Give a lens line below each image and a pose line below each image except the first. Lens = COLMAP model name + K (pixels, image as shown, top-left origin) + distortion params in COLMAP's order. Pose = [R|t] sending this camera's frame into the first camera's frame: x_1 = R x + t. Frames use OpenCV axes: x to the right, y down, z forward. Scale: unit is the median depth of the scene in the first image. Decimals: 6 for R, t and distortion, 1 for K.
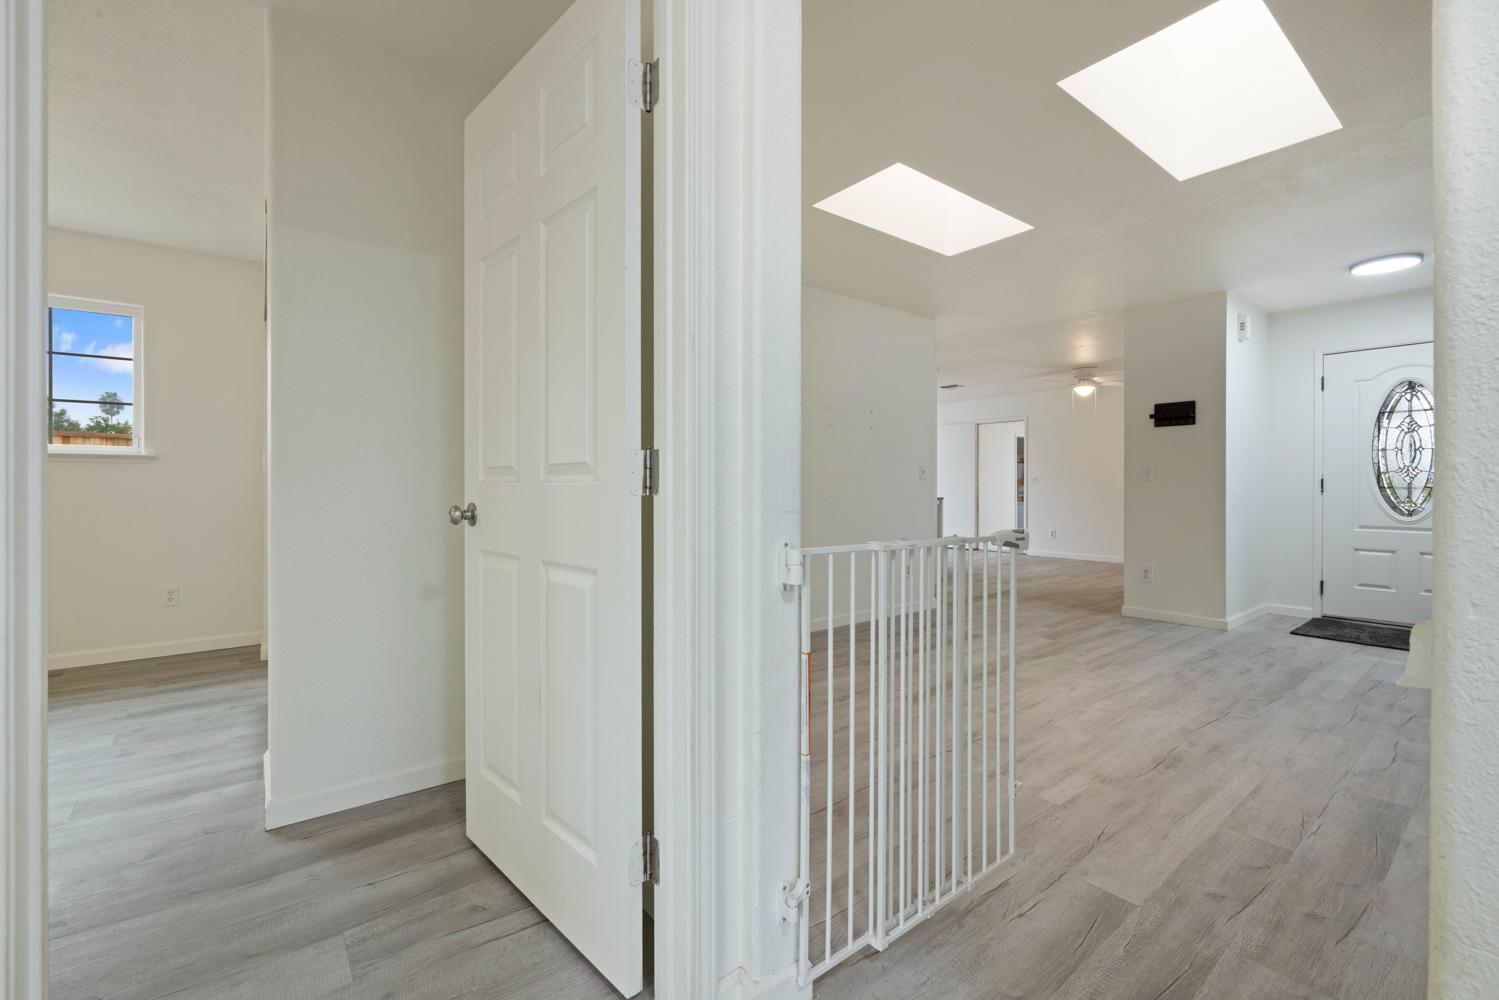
lens RADIAL K [[629.9, 0, 750.8], [0, 629.9, 490.5], [0, 0, 1]] dist [0.003179, 0.000389]
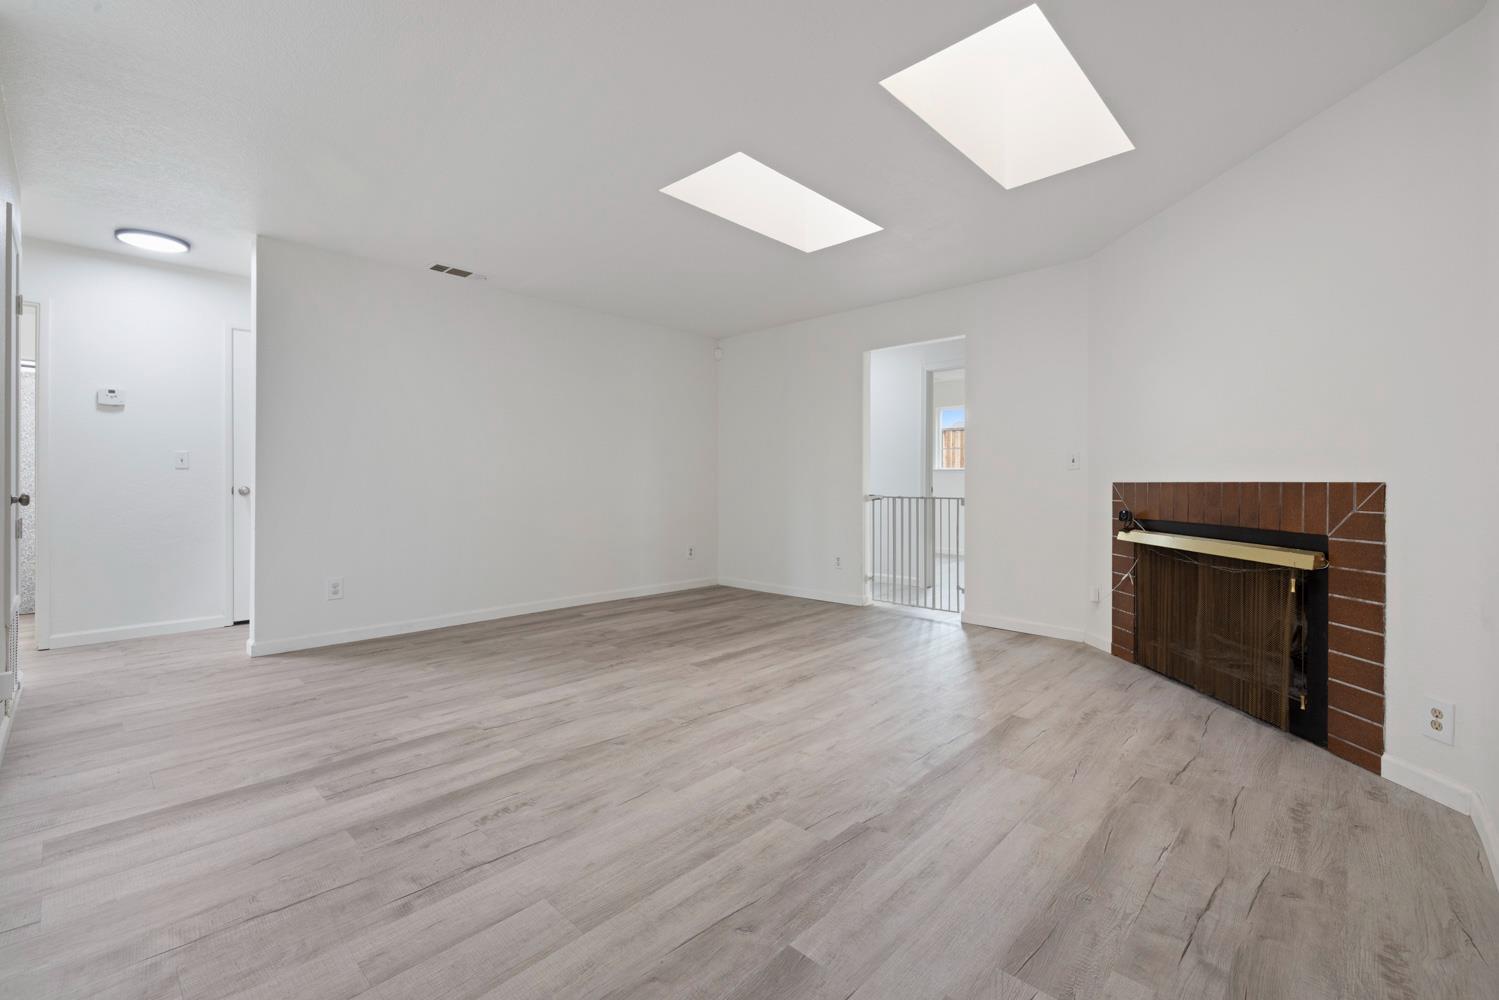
lens RADIAL K [[629.9, 0, 750.8], [0, 629.9, 490.5], [0, 0, 1]] dist [0.003179, 0.000389]
pose [[-0.989208, 0.001101, -0.146513, 0.754786], [-0.001049, 0.999893, 0.014594, 0.000208], [0.146513, 0.014590, -0.989101, 1.816703]]
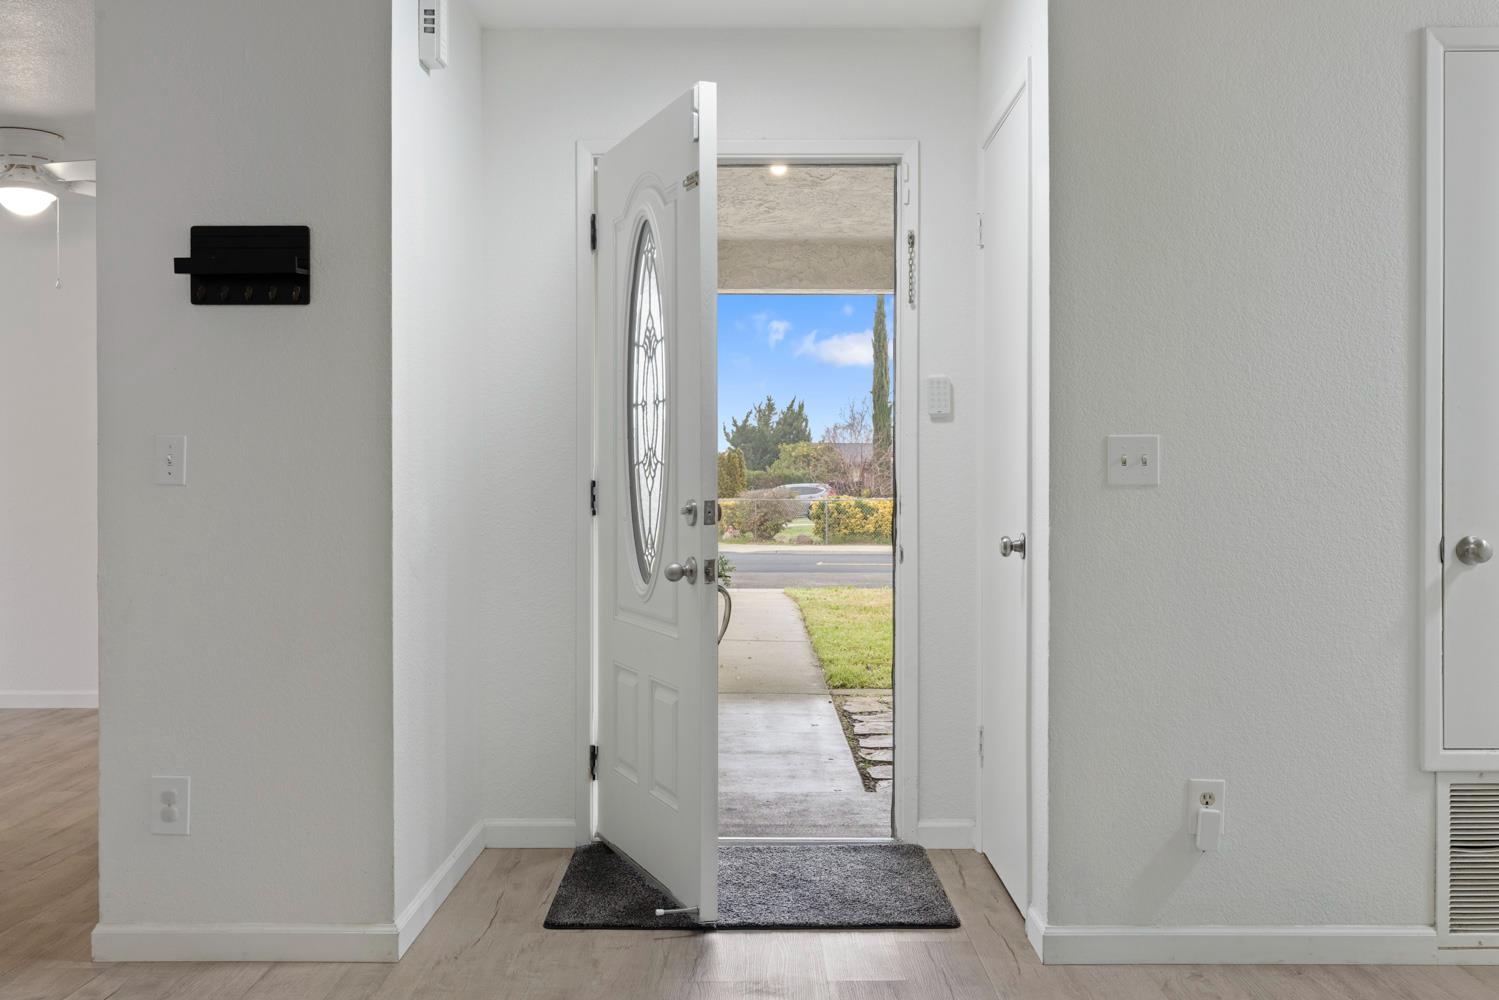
lens RADIAL K [[1430.1, 0, 749.5], [0, 1430.1, 500.0], [0, 0, 1]] dist [-0.009016, 0.003995]
pose [[0.618993, -0.009335, 0.785341, 0.441782], [0.004097, 0.999954, 0.008658, -0.021486], [-0.785386, -0.002142, 0.619003, 0.610544]]
